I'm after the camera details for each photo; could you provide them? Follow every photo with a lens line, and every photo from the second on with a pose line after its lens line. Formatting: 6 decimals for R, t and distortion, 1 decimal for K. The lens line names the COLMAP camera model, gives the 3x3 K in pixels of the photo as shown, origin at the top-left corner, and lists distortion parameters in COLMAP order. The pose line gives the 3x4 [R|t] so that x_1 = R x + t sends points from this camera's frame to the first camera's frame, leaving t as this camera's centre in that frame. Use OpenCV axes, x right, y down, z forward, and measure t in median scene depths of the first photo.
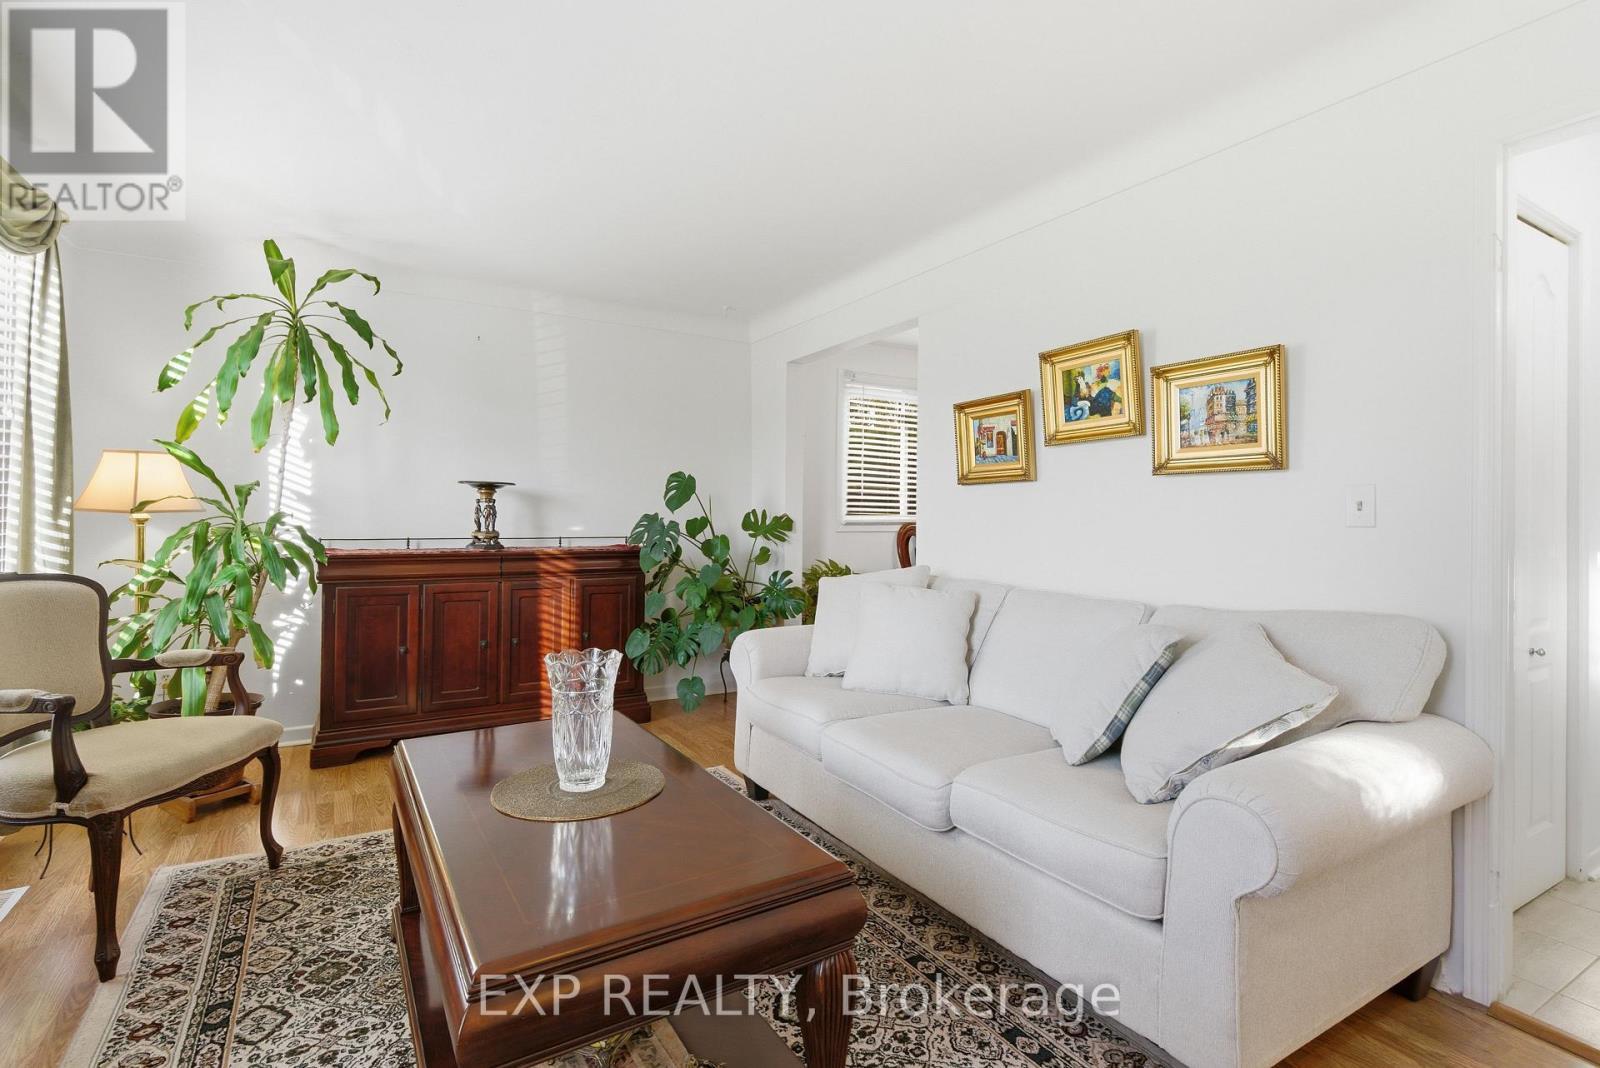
lens RADIAL K [[737.3, 0, 797.4], [0, 737.3, 523.5], [0, 0, 1]] dist [-0.029969, -0.000128]
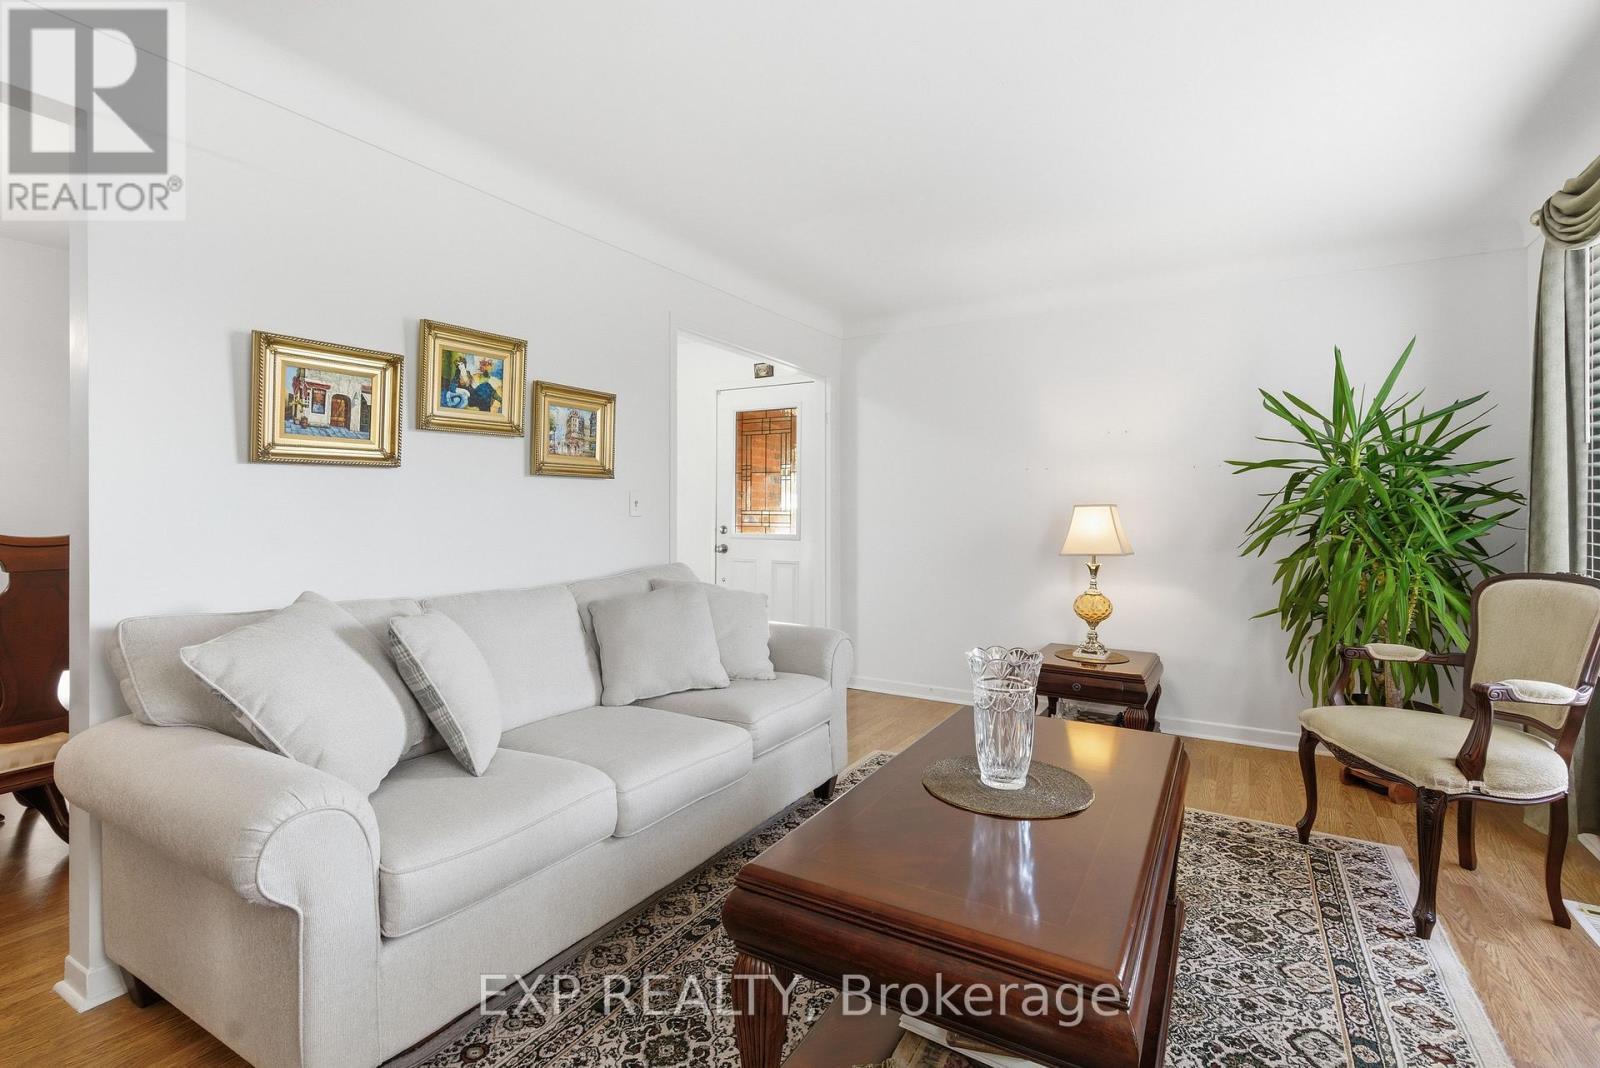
lens RADIAL K [[768.0, 0, 795.7], [0, 768.0, 503.8], [0, 0, 1]] dist [-0.000035, -0.000150]
pose [[-0.463718, 0.000609, 0.885983, -0.676151], [0.003633, 0.999993, 0.001215, -0.018135], [-0.885976, 0.003782, -0.463716, 1.058710]]
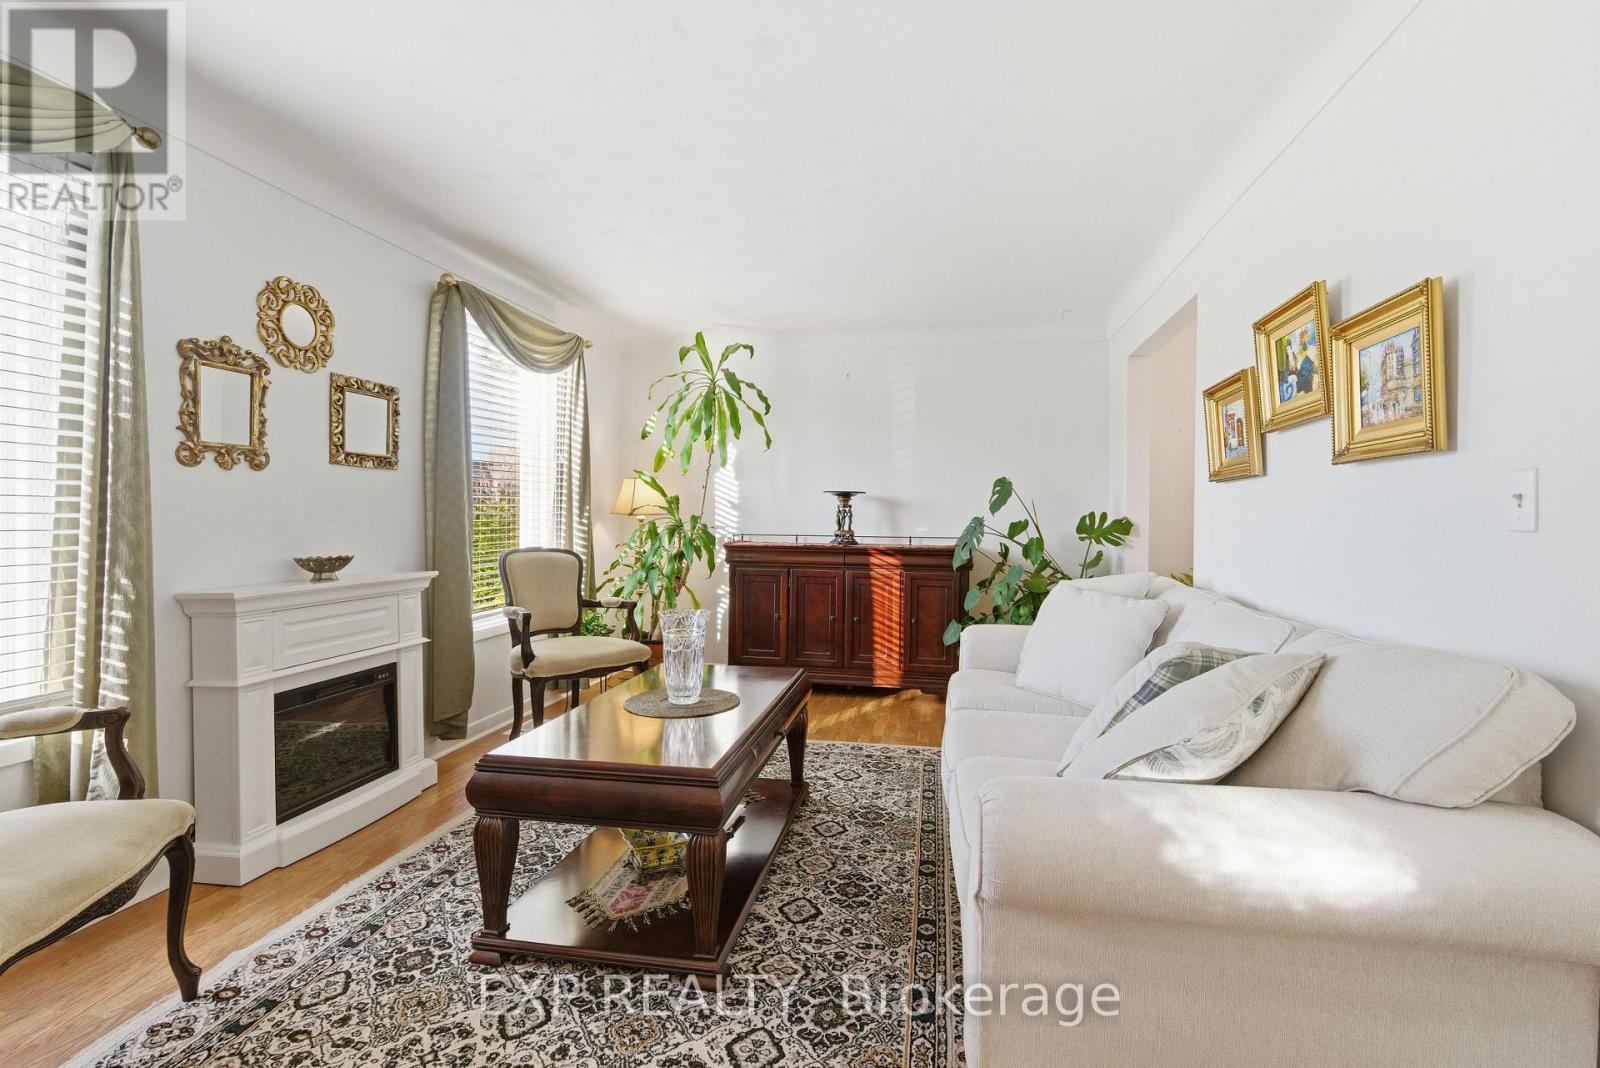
lens RADIAL K [[732.0, 0, 794.9], [0, 732.0, 524.9], [0, 0, 1]] dist [-0.000527, -0.000175]
pose [[0.734416, 0.007166, -0.678661, 0.526062], [-0.010107, 0.999949, -0.000378, 0.003403], [0.678624, 0.007137, 0.734451, 0.035139]]
